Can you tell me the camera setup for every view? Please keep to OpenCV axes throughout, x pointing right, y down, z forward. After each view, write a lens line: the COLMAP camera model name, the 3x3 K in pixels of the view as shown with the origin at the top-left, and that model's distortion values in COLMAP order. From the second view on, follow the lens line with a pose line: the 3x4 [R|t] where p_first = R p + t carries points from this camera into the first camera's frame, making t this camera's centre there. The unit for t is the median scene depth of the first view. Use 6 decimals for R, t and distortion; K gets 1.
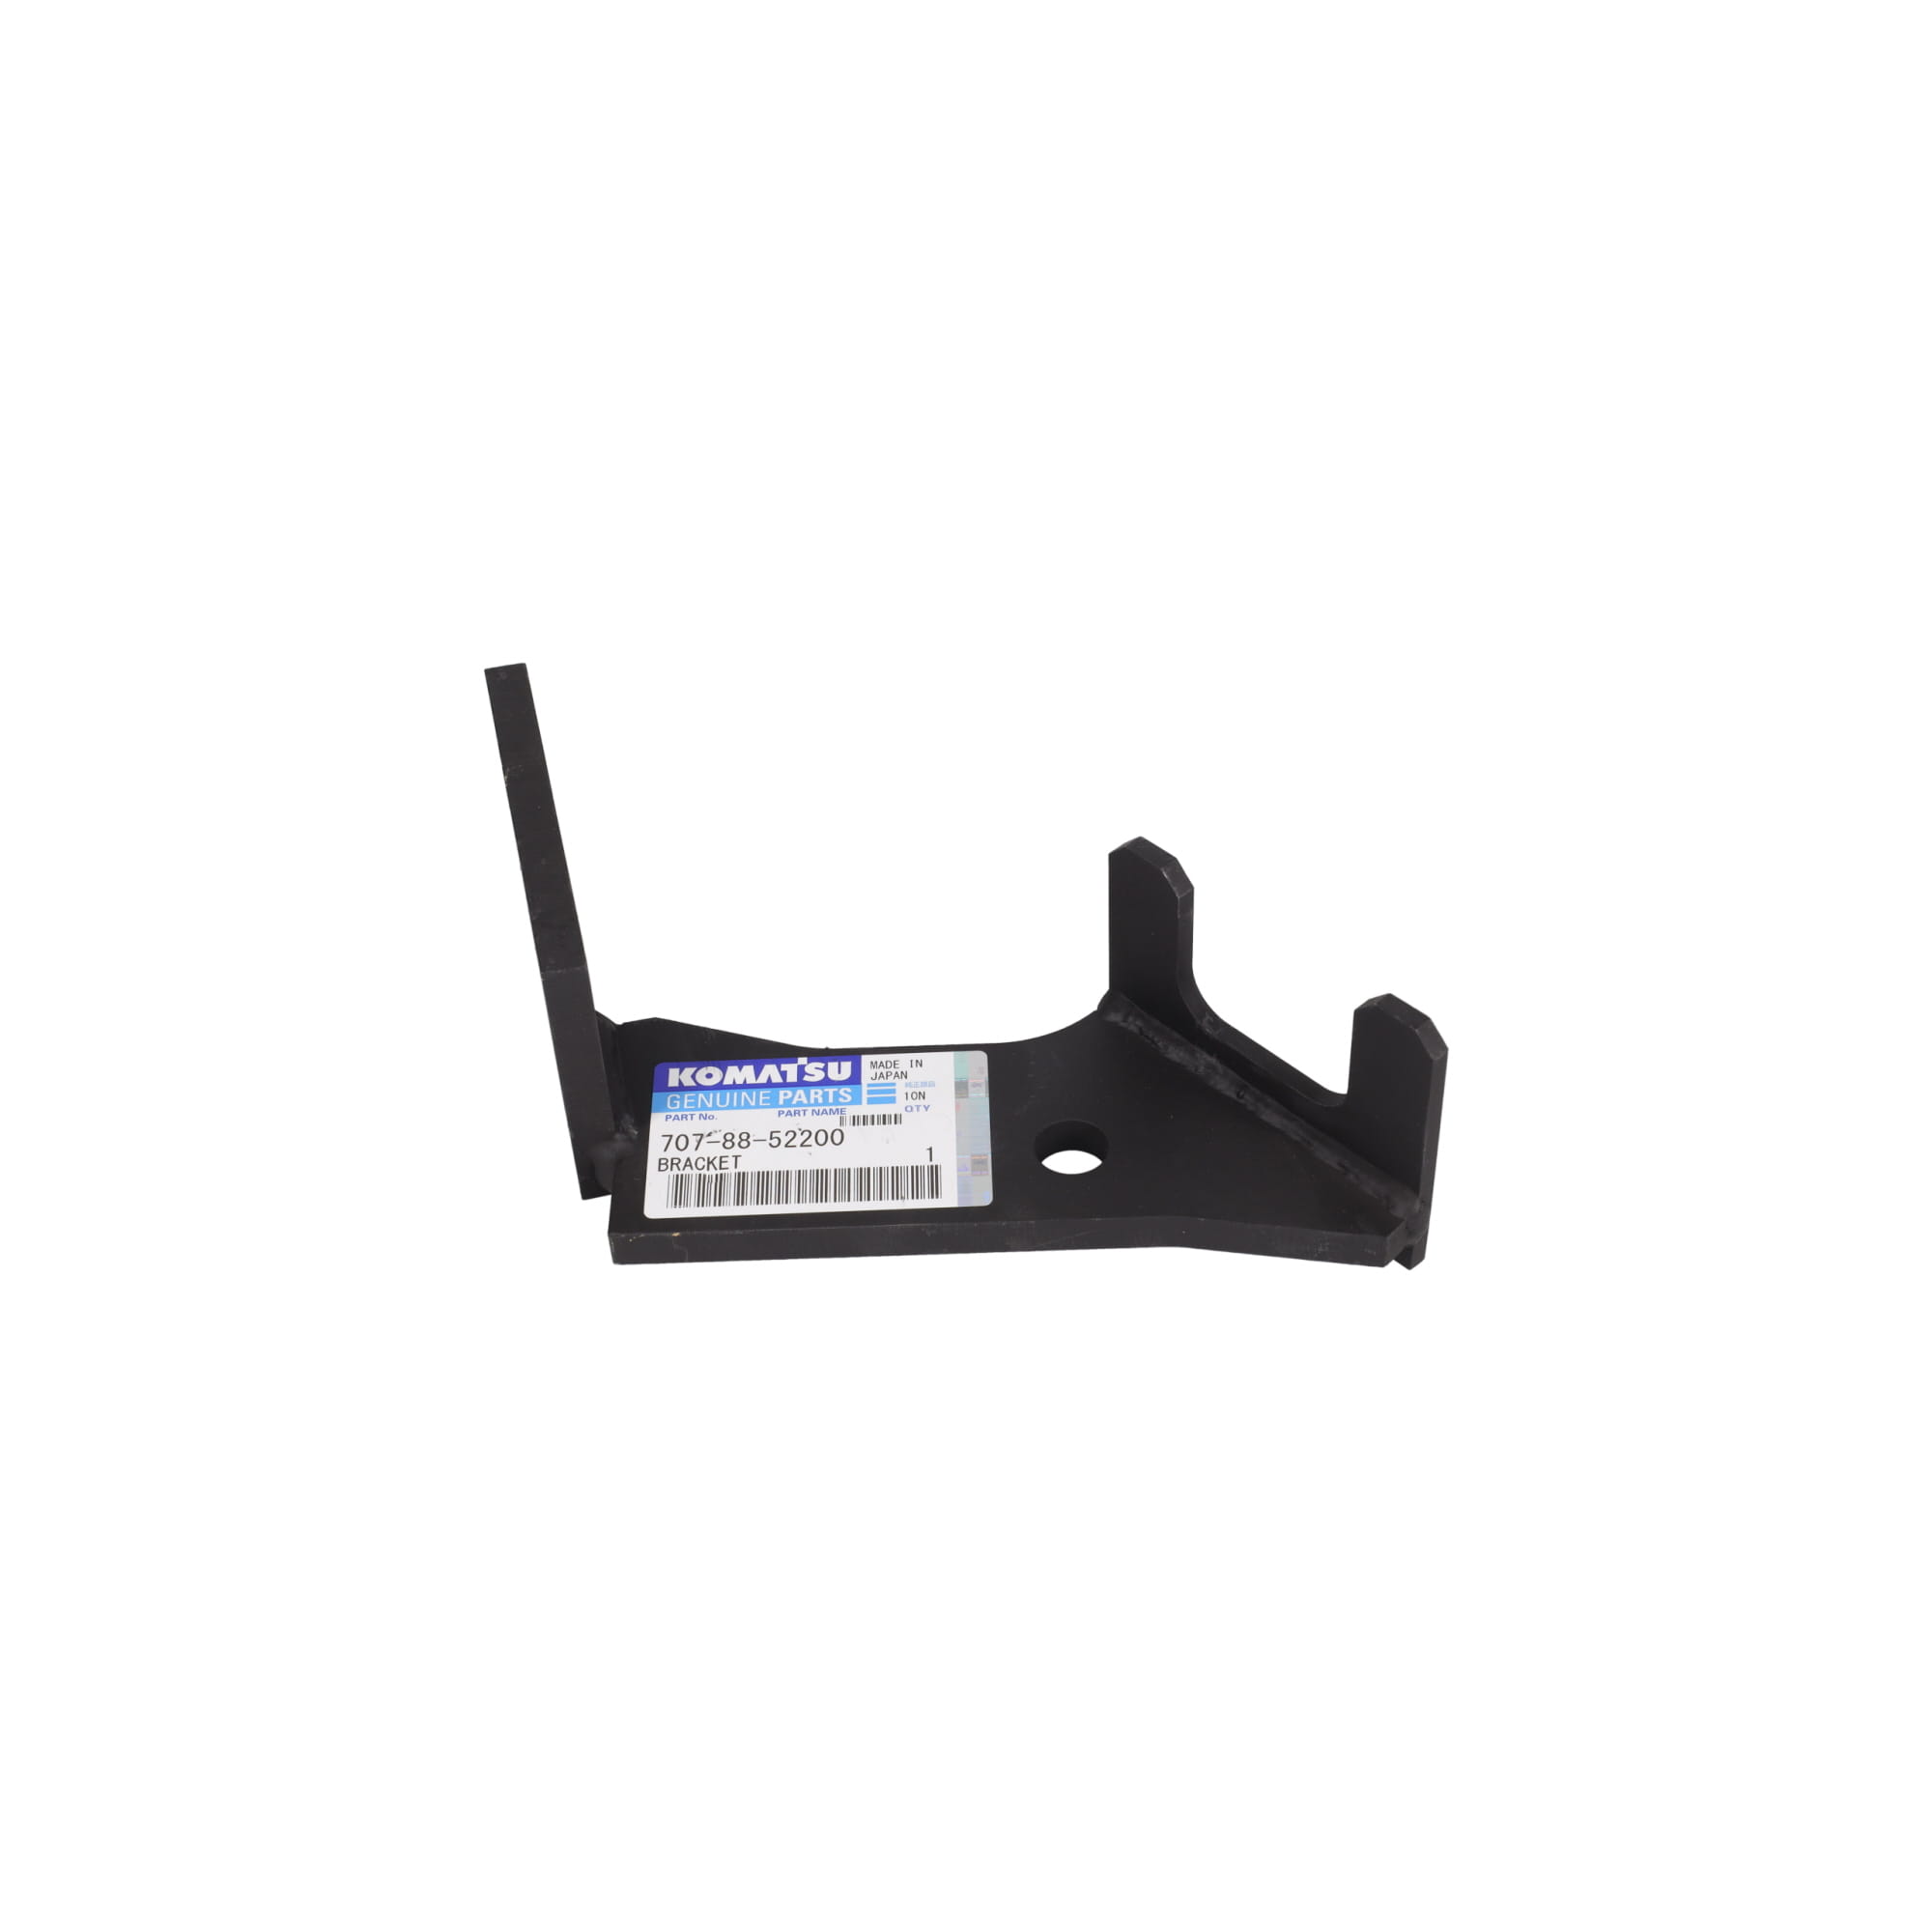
lens RADIAL K [[3144.0, 0, 965.9], [0, 3144.0, 967.8], [0, 0, 1]] dist [0.065015, 0.000000]
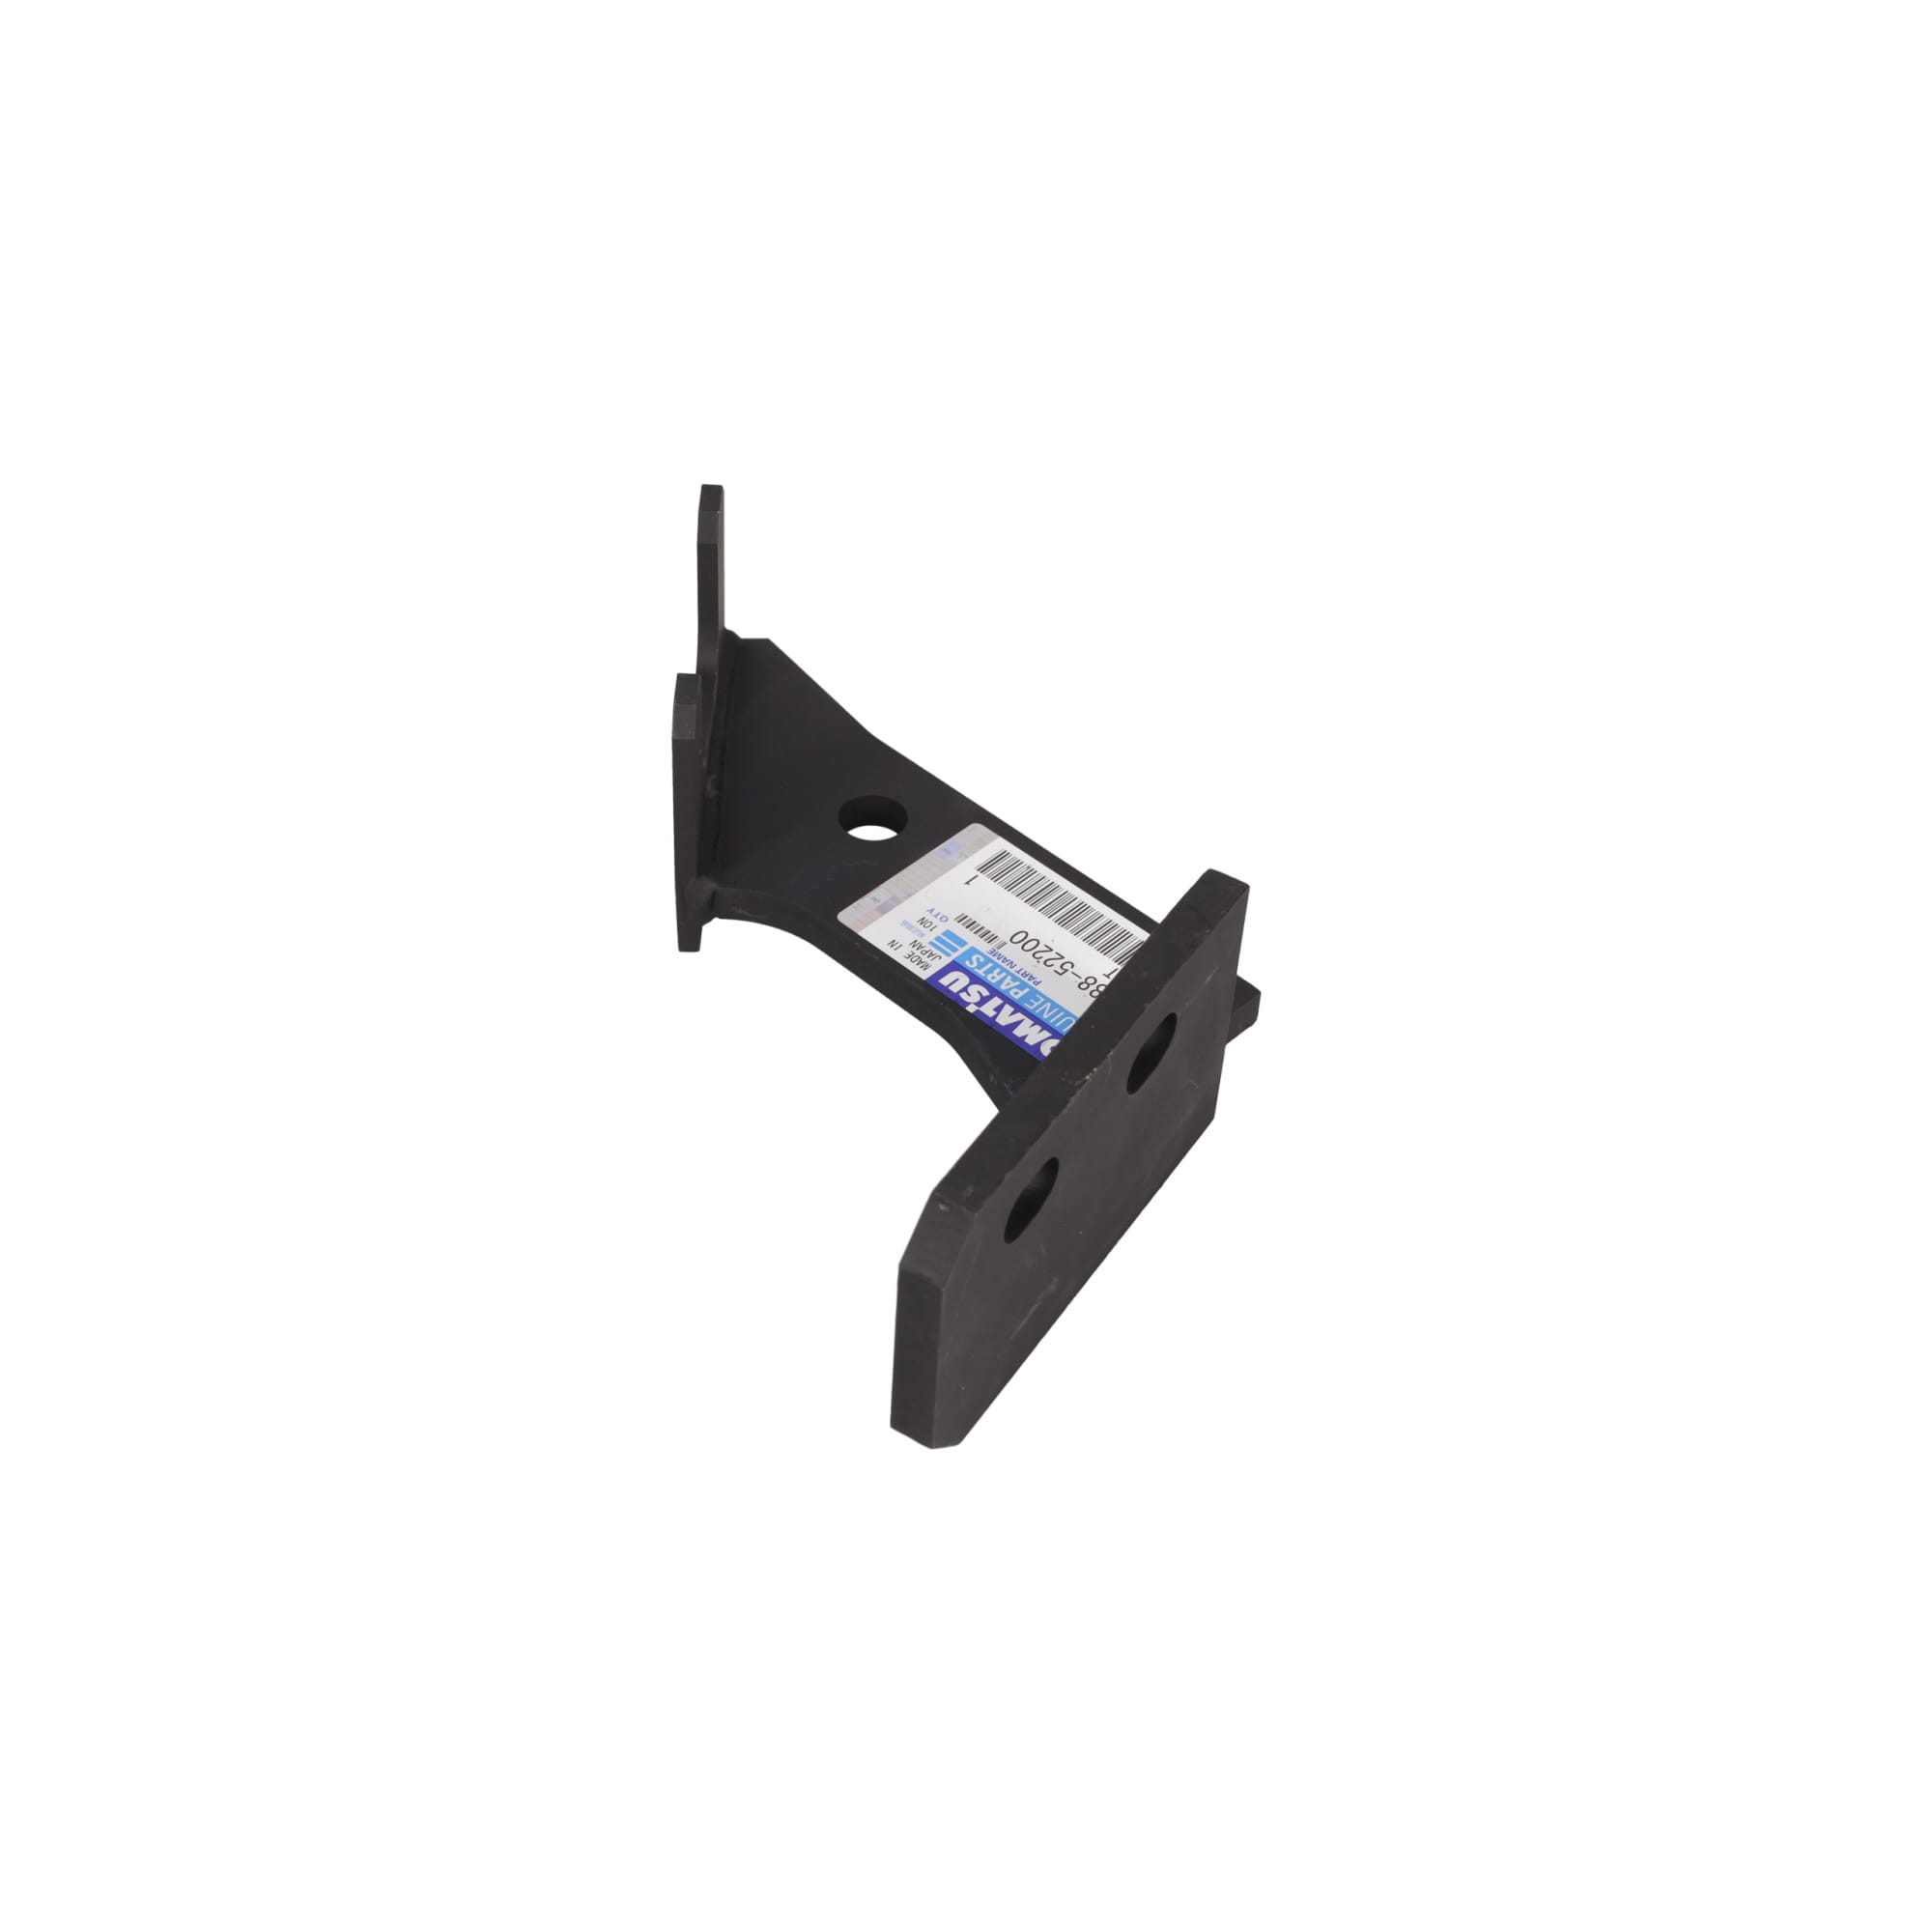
lens RADIAL K [[3144.0, 0, 965.3], [0, 3144.0, 966.5], [0, 0, 1]] dist [0.065015, 0.000000]
pose [[-0.716891, -0.495494, 0.490462, -0.530953], [0.440036, 0.224088, 0.869571, -0.835577], [-0.540773, 0.839208, 0.057389, 0.950280]]
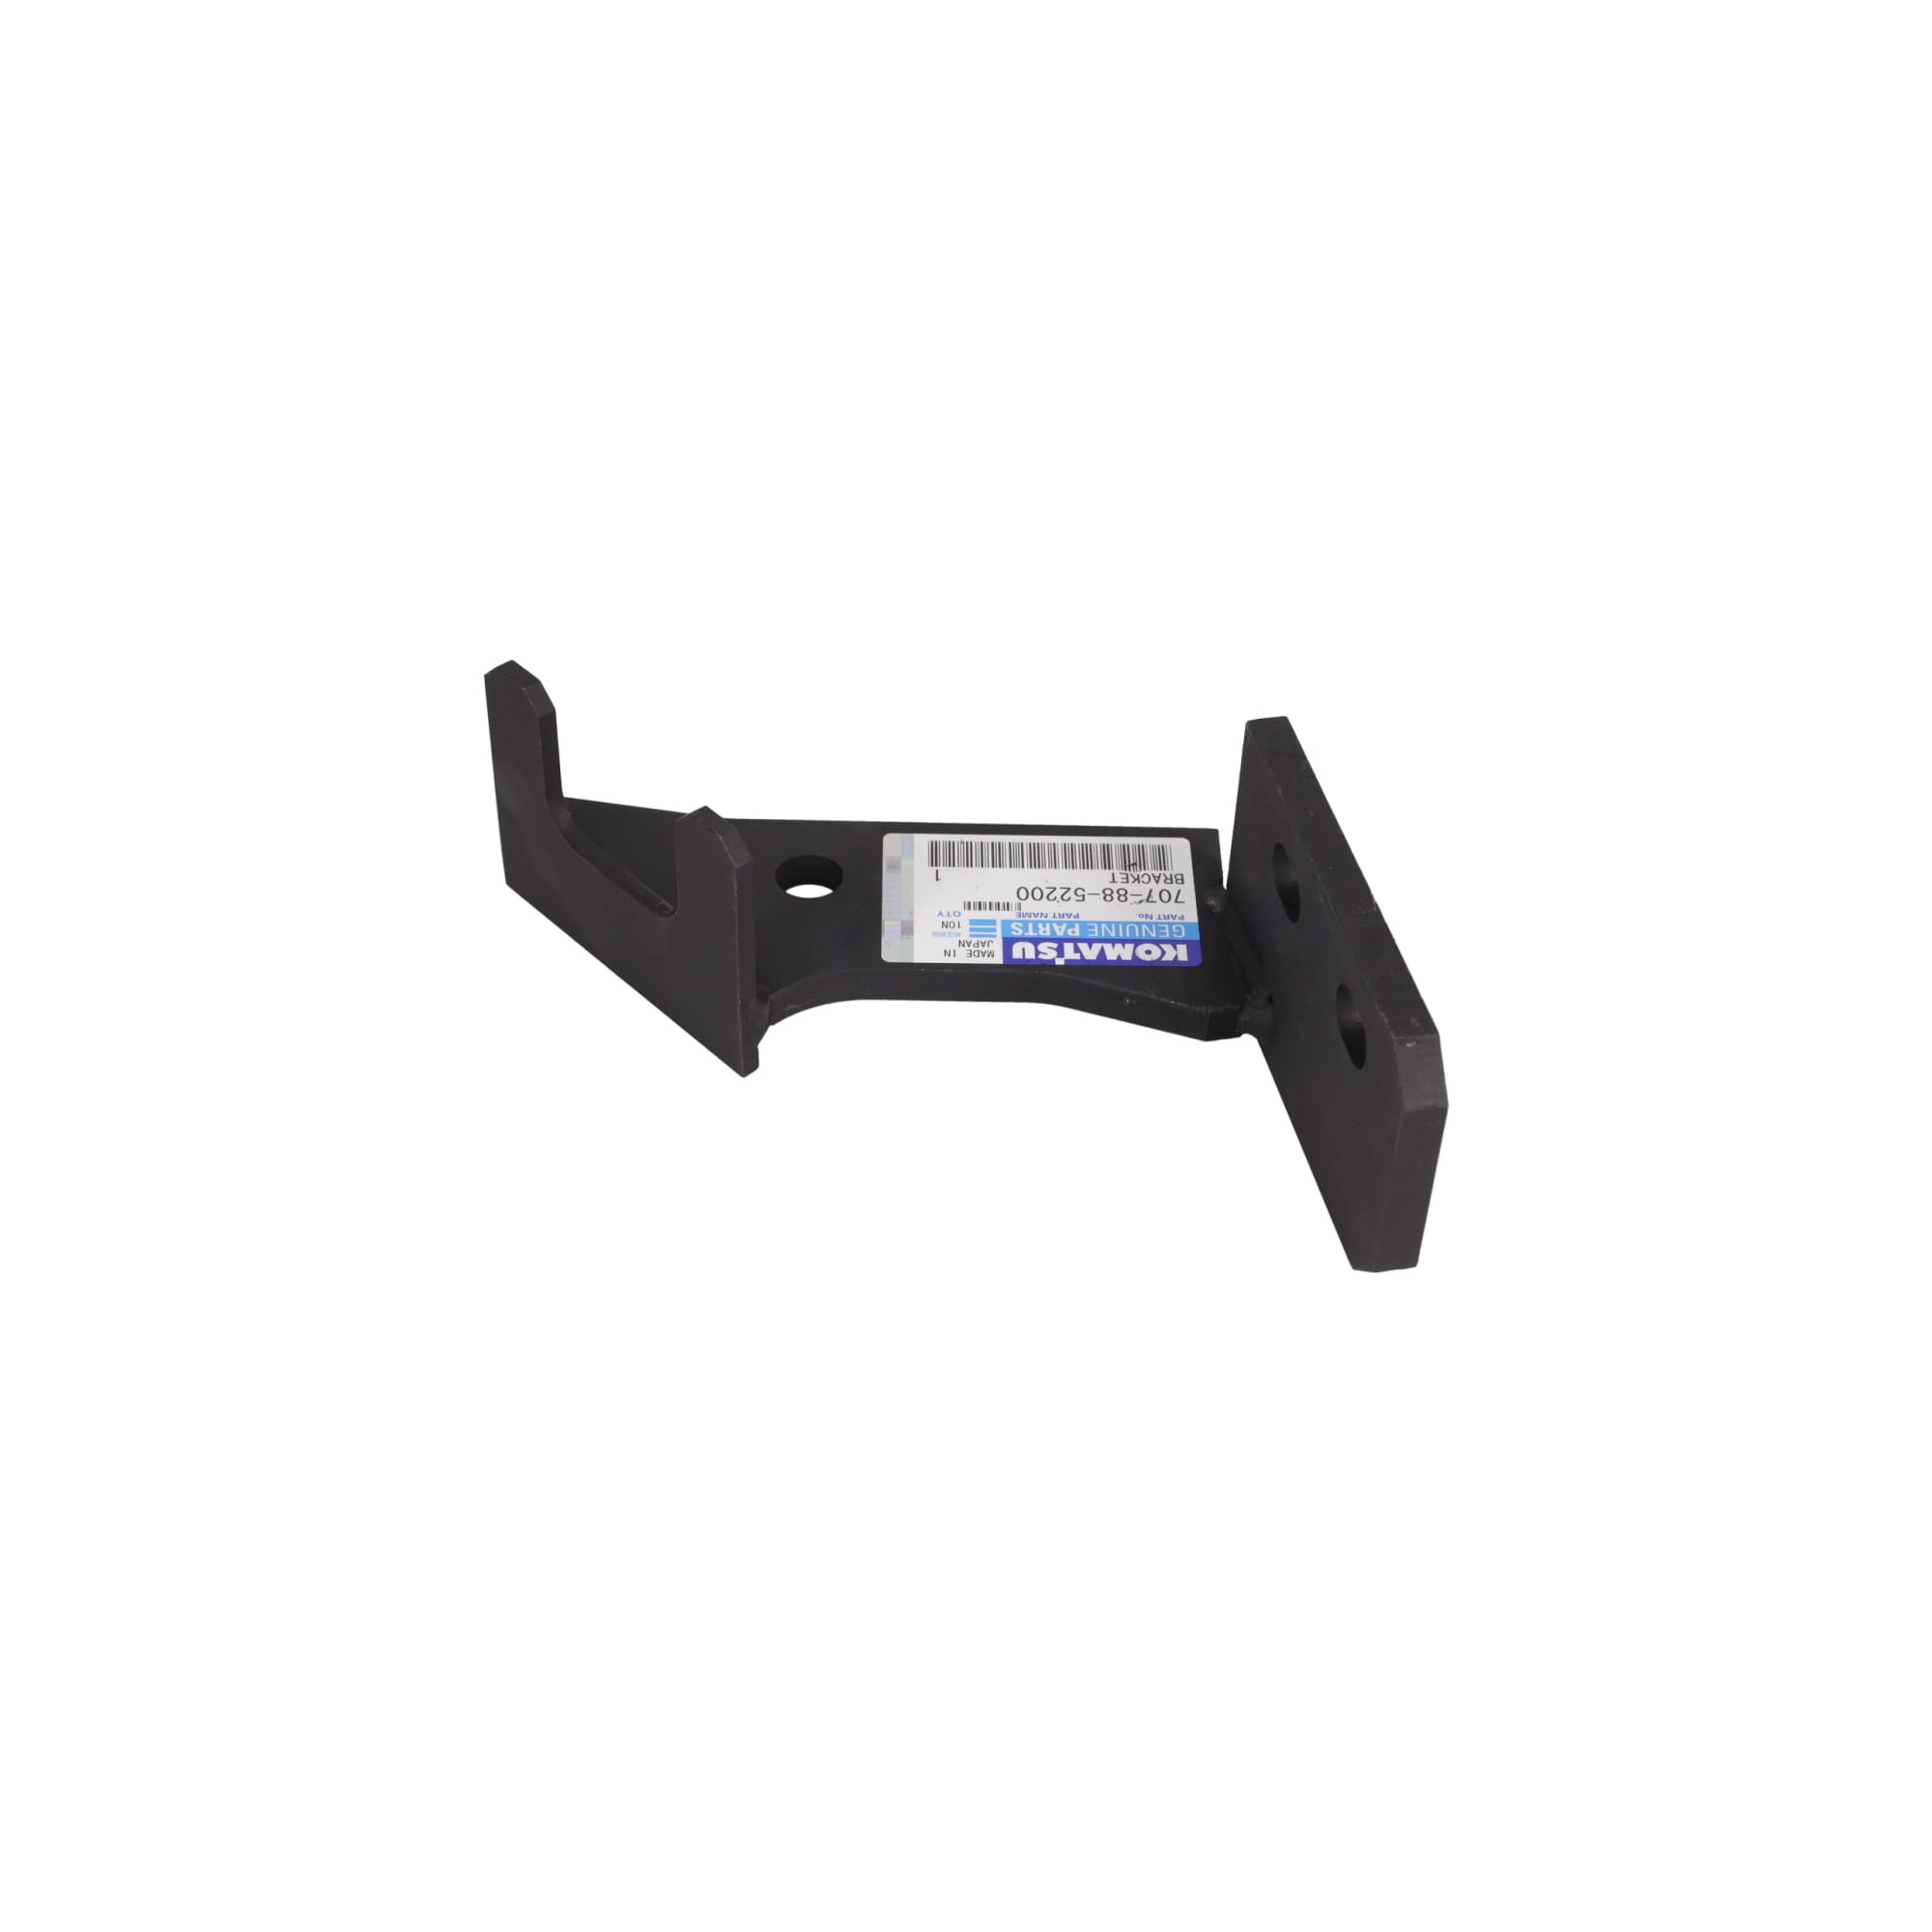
lens RADIAL K [[3144.0, 0, 965.1], [0, 3144.0, 965.2], [0, 0, 1]] dist [0.065015, 0.000000]
pose [[-0.999920, -0.010763, 0.006590, -0.028122], [0.005351, 0.111314, 0.993771, -1.015856], [-0.011429, 0.993727, -0.111248, 1.135833]]
